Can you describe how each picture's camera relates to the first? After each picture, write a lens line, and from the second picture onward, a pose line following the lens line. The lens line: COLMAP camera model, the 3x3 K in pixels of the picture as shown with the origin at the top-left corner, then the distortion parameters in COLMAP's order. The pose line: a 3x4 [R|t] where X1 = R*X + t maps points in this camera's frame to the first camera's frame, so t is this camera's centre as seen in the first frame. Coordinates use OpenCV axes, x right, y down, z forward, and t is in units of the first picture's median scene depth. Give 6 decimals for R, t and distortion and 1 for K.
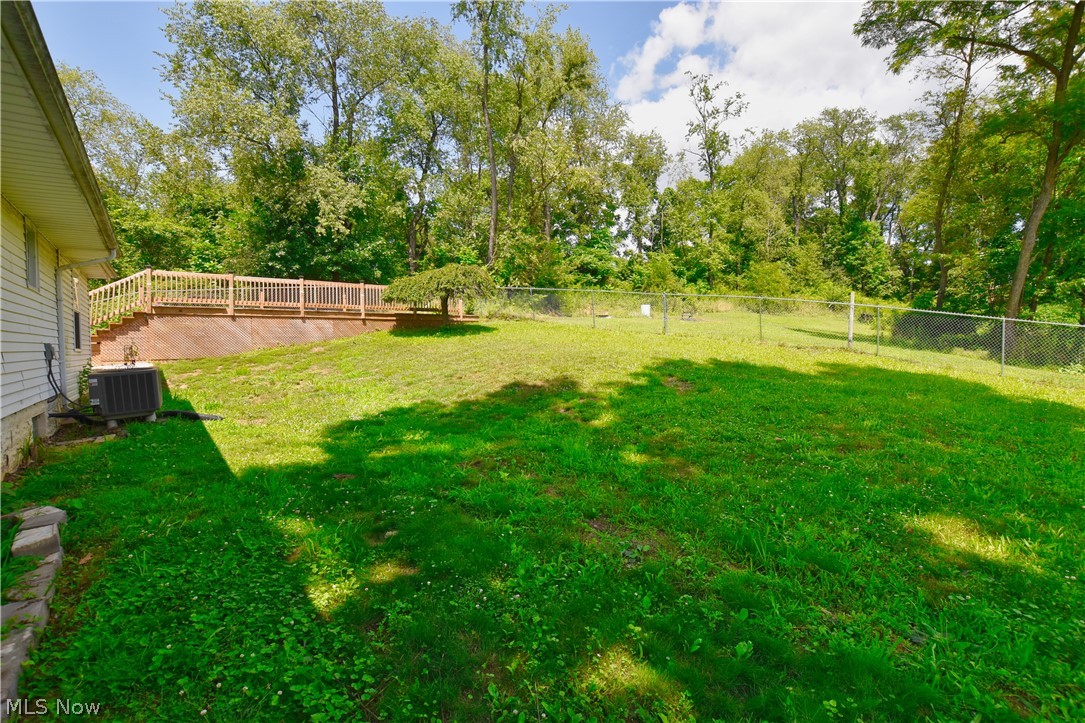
lens RADIAL K [[480.2, 0, 544.5], [0, 480.2, 360.3], [0, 0, 1]] dist [-0.033505, 0.003799]
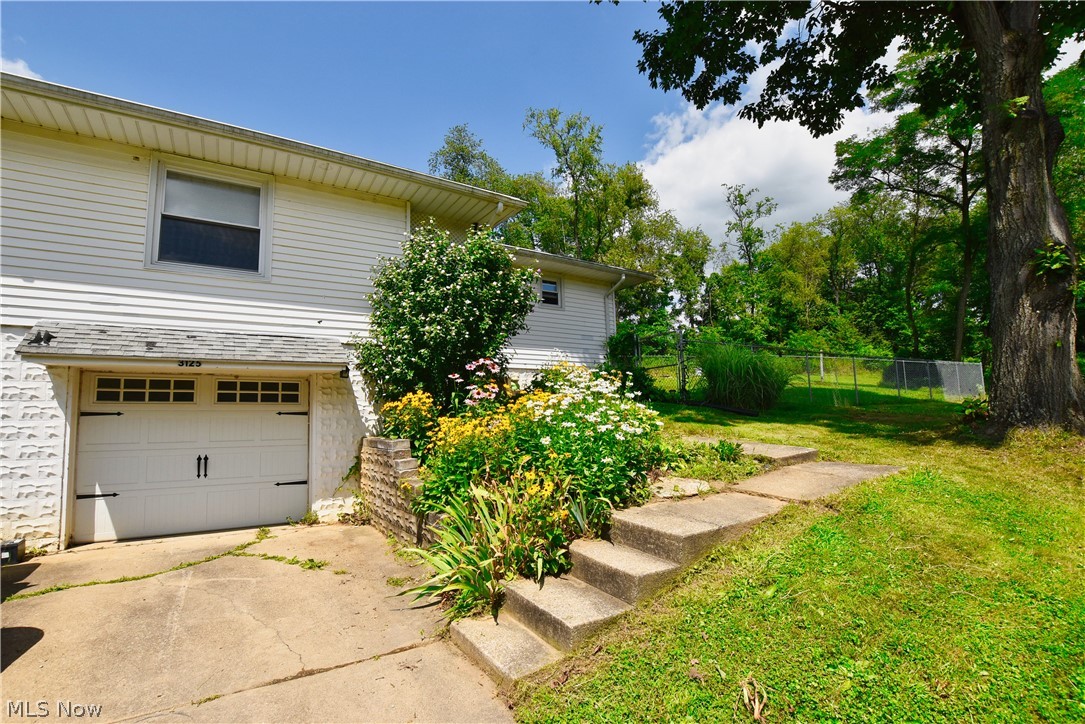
lens RADIAL K [[480.2, 0, 532.0], [0, 480.2, 369.2], [0, 0, 1]] dist [-0.033505, 0.003799]
pose [[0.990574, -0.026622, -0.134370, -0.040506], [0.008159, 0.990658, -0.136123, 0.039290], [0.136738, 0.133744, 0.981537, -0.217151]]
